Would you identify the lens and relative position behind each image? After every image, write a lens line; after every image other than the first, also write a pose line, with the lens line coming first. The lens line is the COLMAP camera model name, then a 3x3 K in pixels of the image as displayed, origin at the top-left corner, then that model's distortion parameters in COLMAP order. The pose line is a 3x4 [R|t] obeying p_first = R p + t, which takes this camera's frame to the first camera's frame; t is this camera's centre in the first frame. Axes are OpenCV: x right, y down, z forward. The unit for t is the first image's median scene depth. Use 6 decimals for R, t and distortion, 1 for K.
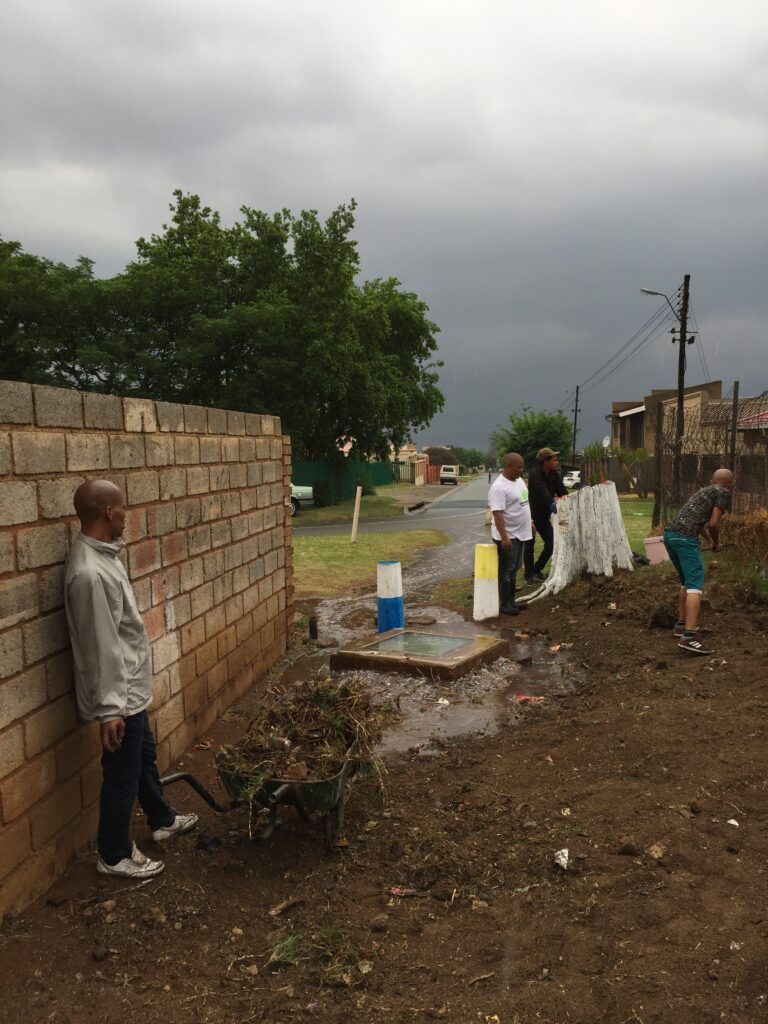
lens RADIAL K [[879.0, 0, 384.0], [0, 879.0, 512.0], [0, 0, 1]] dist [0.132459, -0.185808]
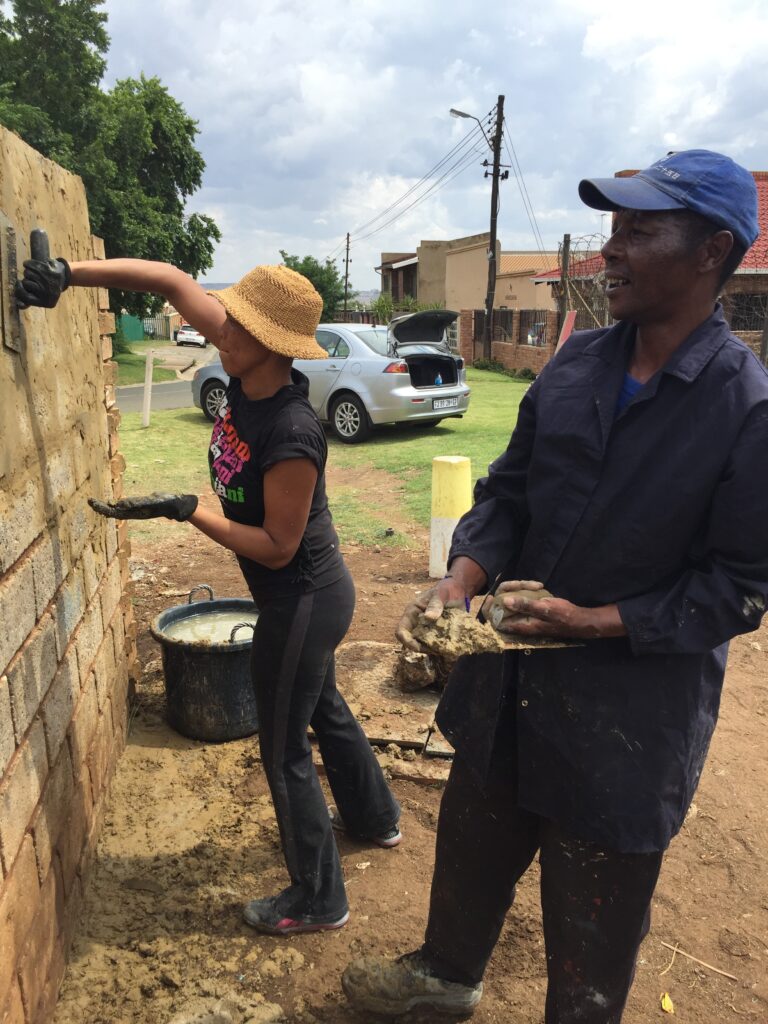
lens RADIAL K [[879.0, 0, 384.0], [0, 879.0, 512.0], [0, 0, 1]] dist [0.132459, -0.185808]
pose [[0.961472, -0.055338, 0.269277, -0.022163], [0.011668, 0.986862, 0.161143, -0.006827], [-0.274657, -0.151792, 0.949486, 0.123598]]
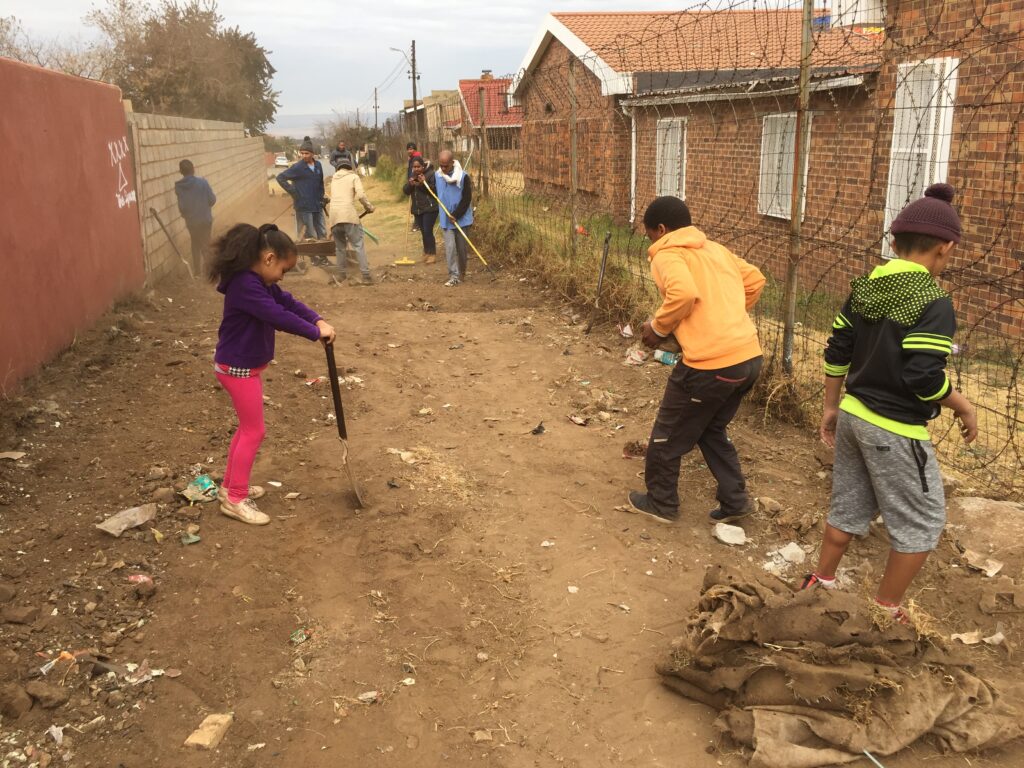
lens RADIAL K [[879.0, 0, 512.0], [0, 879.0, 384.0], [0, 0, 1]] dist [0.132459, -0.185808]
pose [[0.945195, -0.104200, 0.309432, -0.096414], [0.039777, 0.977398, 0.207631, 0.045734], [-0.324073, -0.183943, 0.927977, -0.769728]]
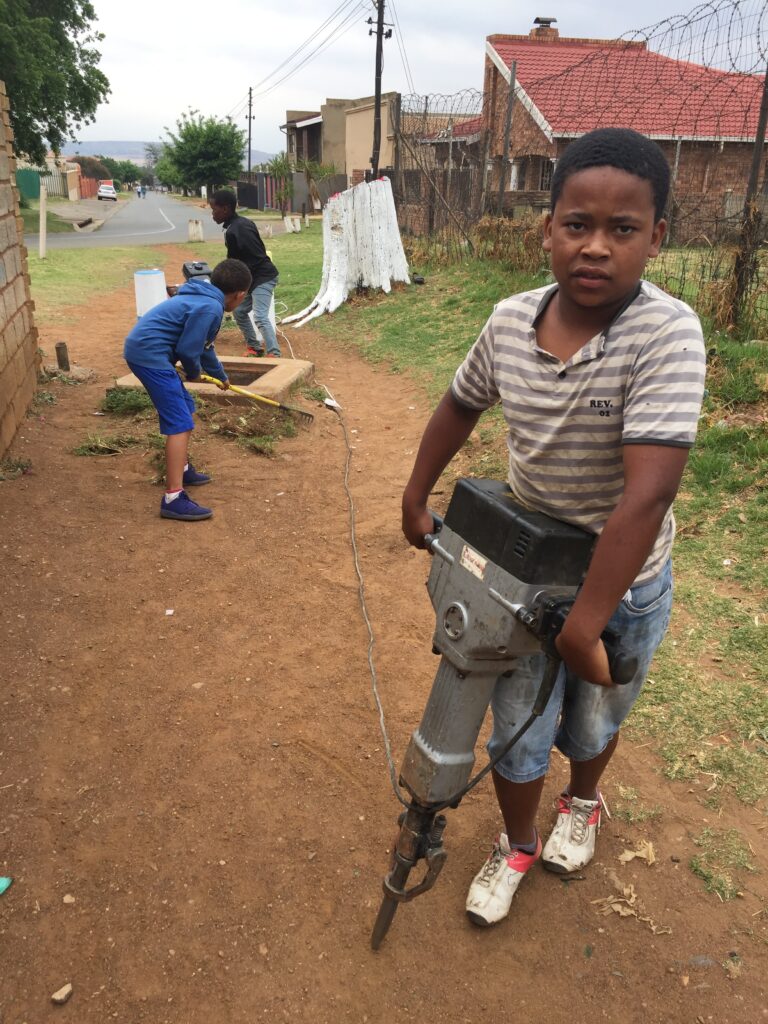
lens RADIAL K [[879.0, 0, 384.0], [0, 879.0, 512.0], [0, 0, 1]] dist [0.132459, -0.185808]
pose [[0.933371, -0.099663, 0.344799, -0.024111], [-0.005767, 0.956385, 0.292052, 0.006928], [-0.358868, -0.274581, 0.892087, 0.034617]]
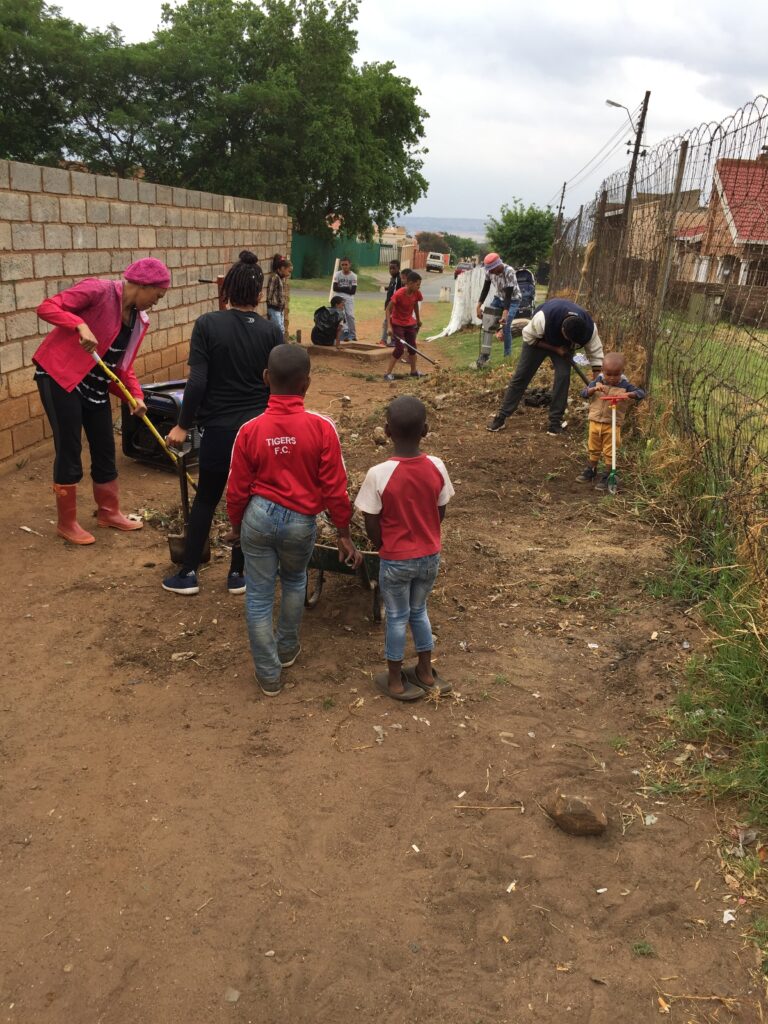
lens RADIAL K [[879.0, 0, 384.0], [0, 879.0, 512.0], [0, 0, 1]] dist [0.132459, -0.185808]
pose [[0.996055, 0.082831, 0.031829, 0.013899], [-0.087980, 0.968589, 0.232582, 0.011243], [-0.011564, -0.234464, 0.972056, -0.182257]]
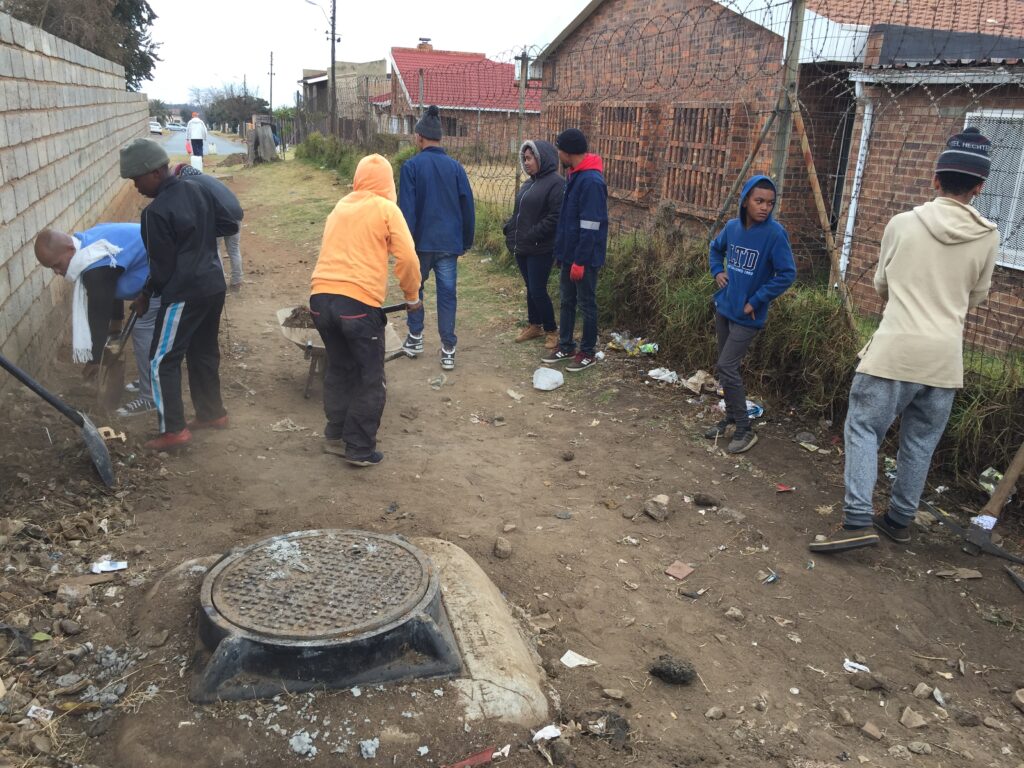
lens RADIAL K [[879.0, 0, 512.0], [0, 879.0, 384.0], [0, 0, 1]] dist [0.132459, -0.185808]
pose [[0.896215, -0.074749, 0.437277, -0.090802], [-0.026129, 0.975096, 0.220237, 0.032285], [-0.442850, -0.208805, 0.871943, -0.509652]]
